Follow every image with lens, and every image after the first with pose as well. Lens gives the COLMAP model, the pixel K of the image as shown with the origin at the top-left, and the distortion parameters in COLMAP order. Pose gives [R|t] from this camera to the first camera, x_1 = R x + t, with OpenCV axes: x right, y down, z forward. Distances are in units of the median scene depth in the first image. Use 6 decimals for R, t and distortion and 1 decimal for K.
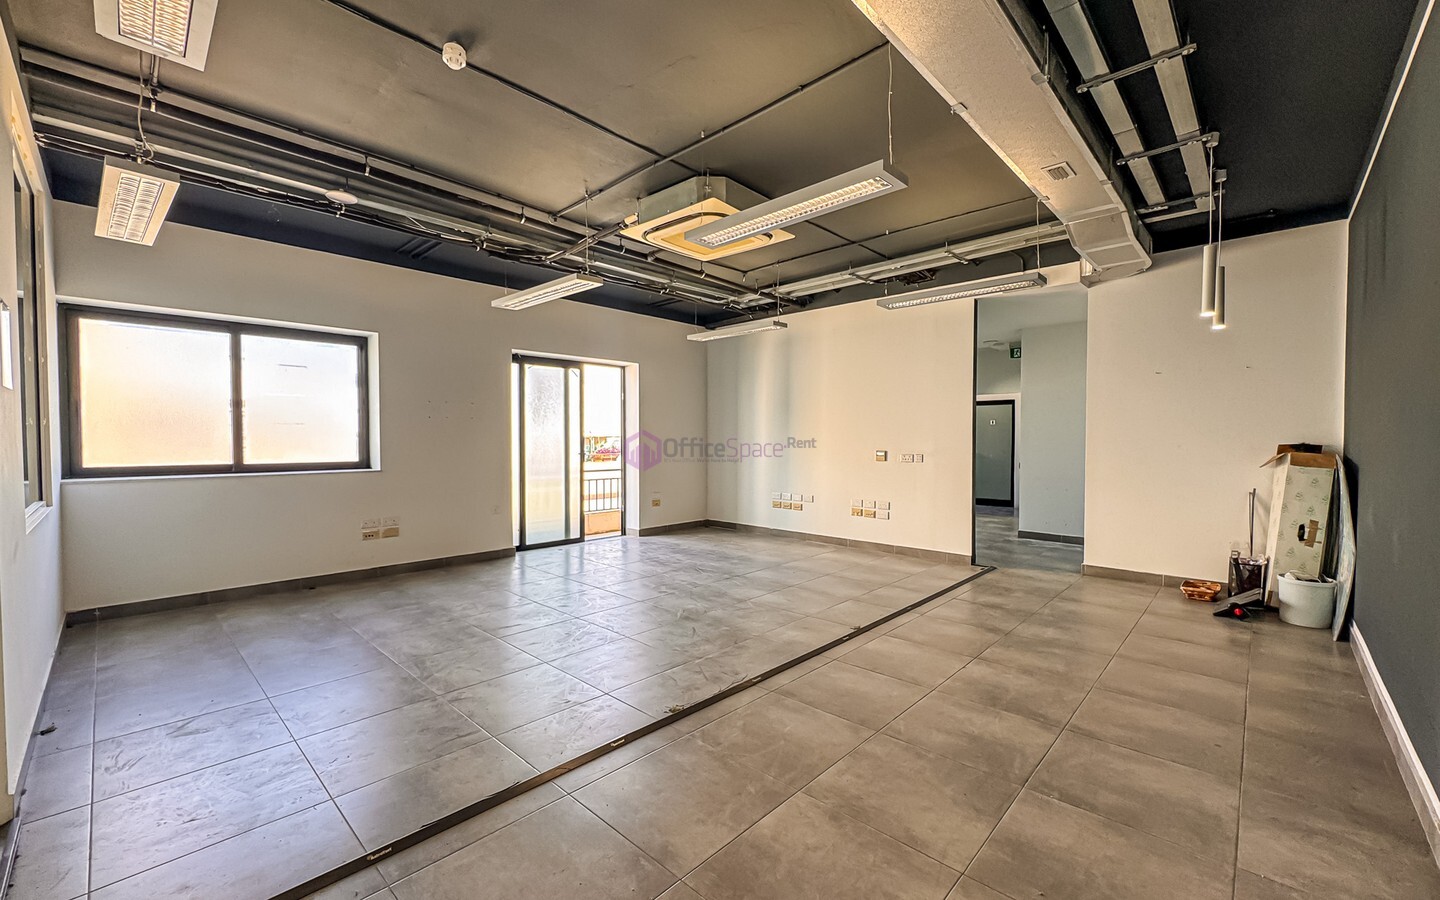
lens RADIAL K [[582.5, 0, 720.0], [0, 582.5, 450.0], [0, 0, 1]] dist [-0.000327, 0.000011]
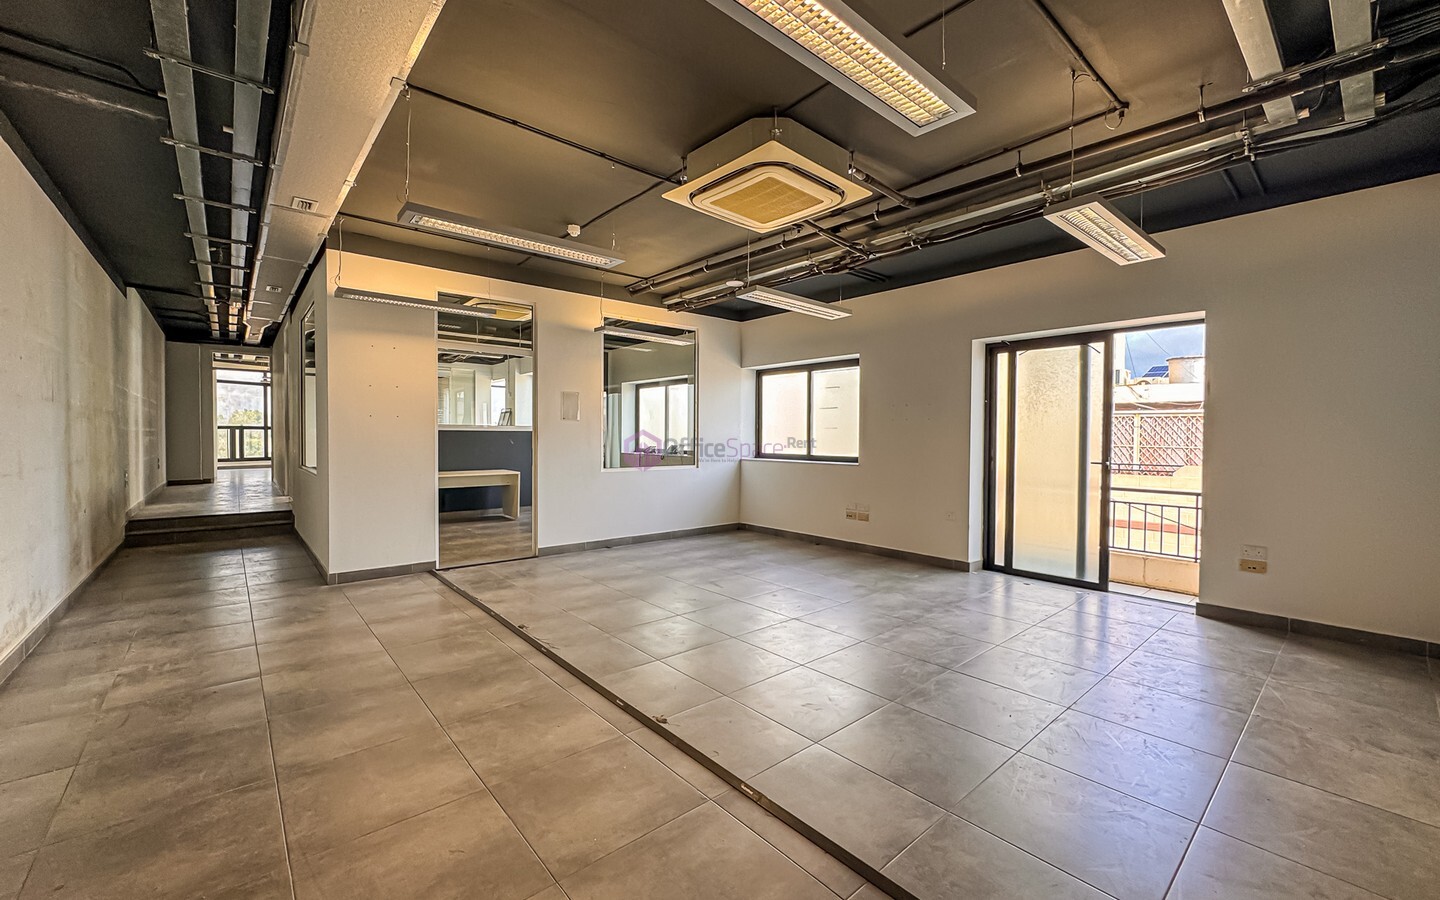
lens RADIAL K [[570.5, 0, 720.0], [0, 570.5, 450.0], [0, 0, 1]] dist [-0.001224, -0.000051]
pose [[-0.097396, 0.025267, -0.994925, 0.716691], [-0.027274, 0.999234, 0.028047, -0.024501], [0.994872, 0.029867, -0.096632, 0.909832]]
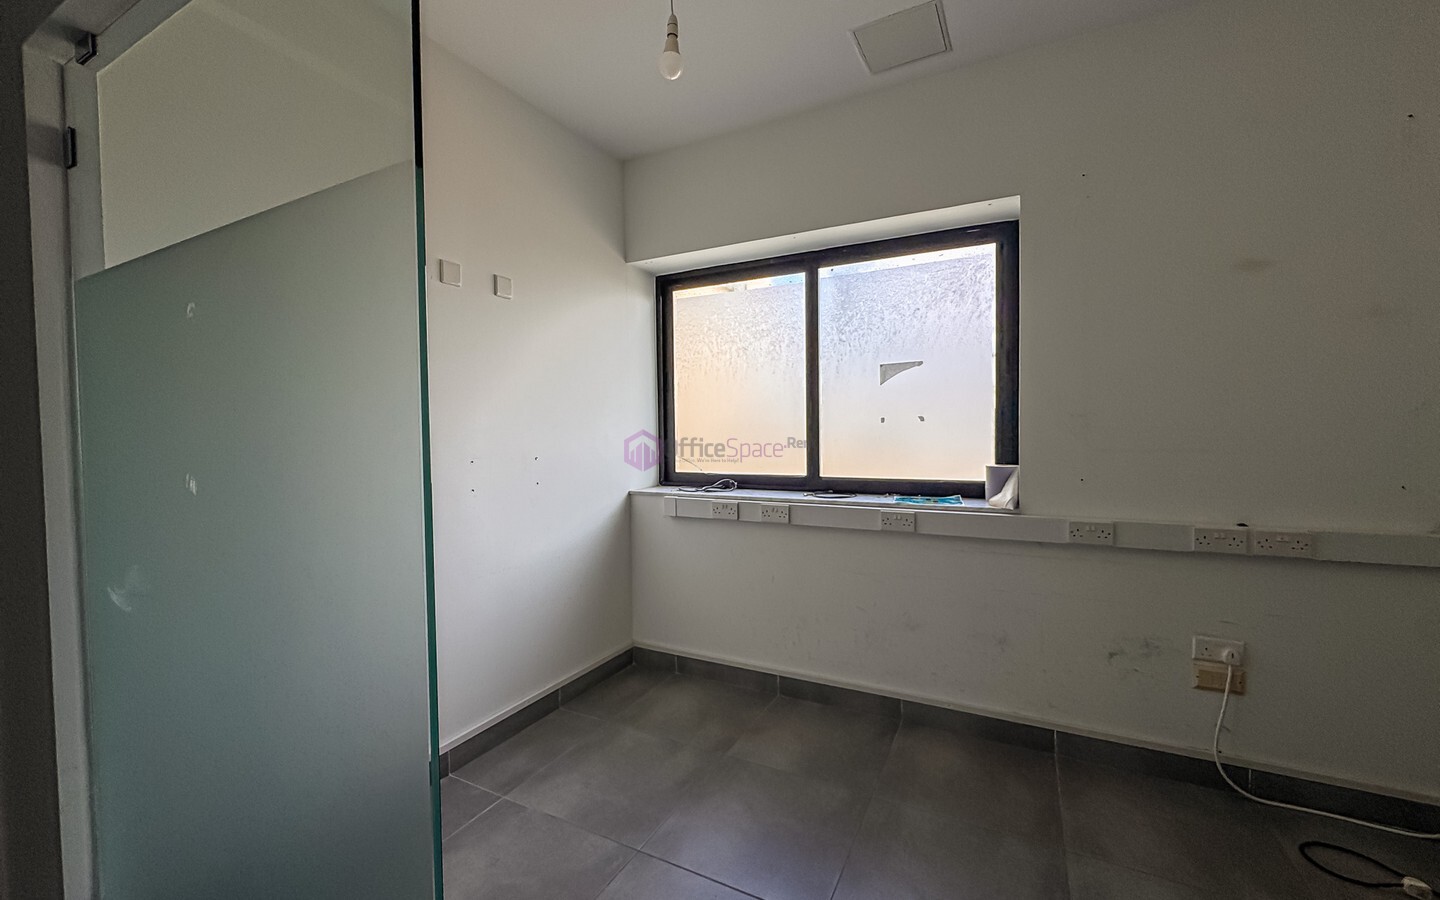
lens RADIAL K [[580.1, 0, 720.9], [0, 580.1, 420.9], [0, 0, 1]] dist [-0.000267, -0.000012]
pose [[0.266565, -0.027806, -0.963416, -0.254751], [-0.013935, 0.999368, -0.032700, -0.013636], [0.963716, 0.022141, 0.266010, 0.737756]]
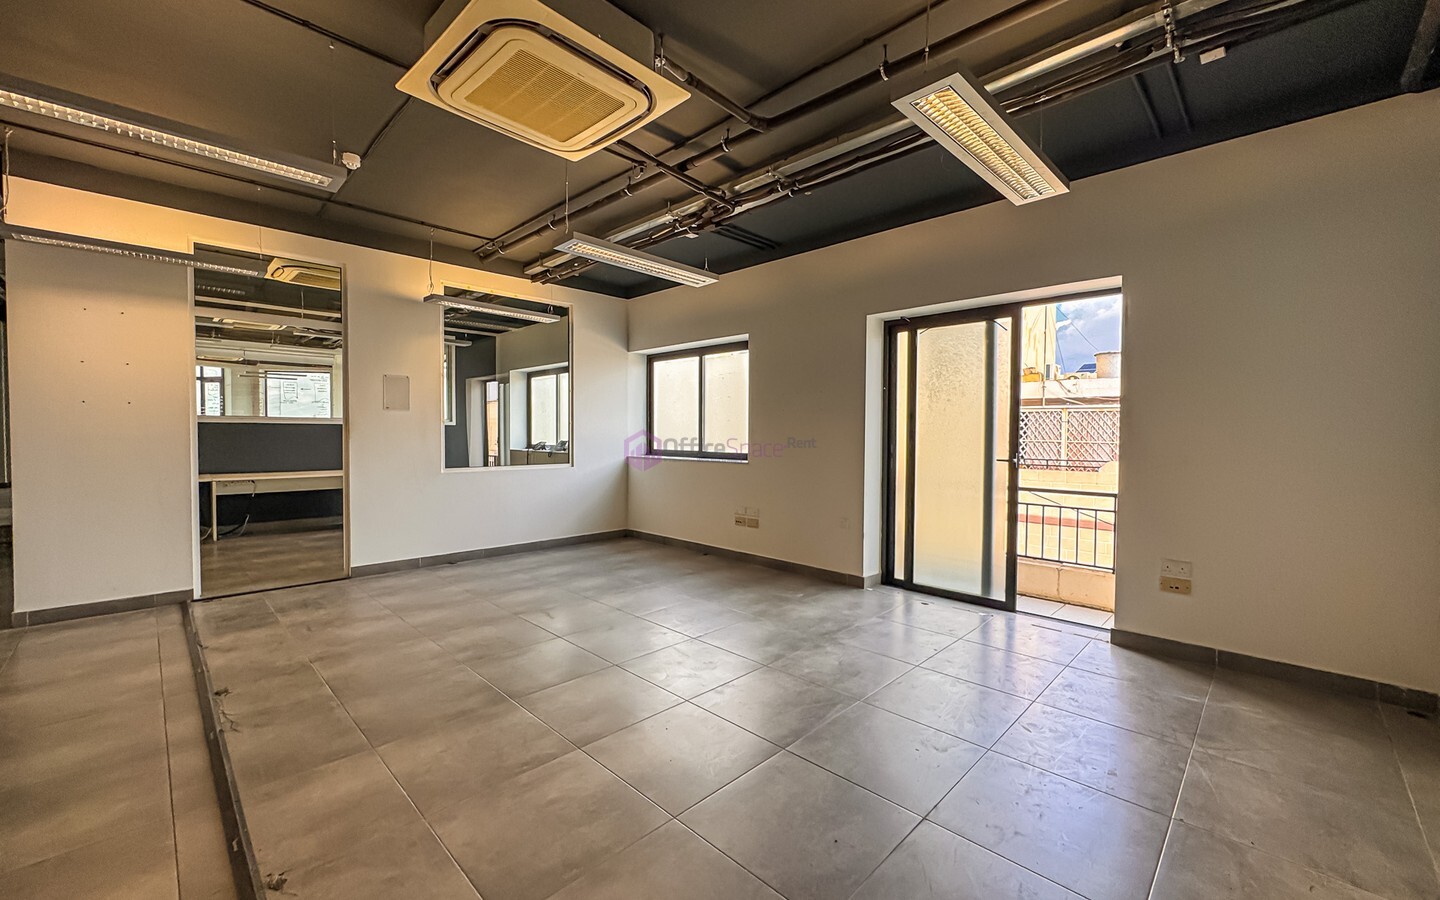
lens RADIAL K [[570.5, 0, 720.0], [0, 570.5, 450.0], [0, 0, 1]] dist [-0.001224, -0.000051]
pose [[-0.019773, 0.031554, -0.999306, 0.509917], [-0.027185, 0.999115, 0.032086, -0.022533], [0.999435, 0.027801, -0.018897, 1.068483]]
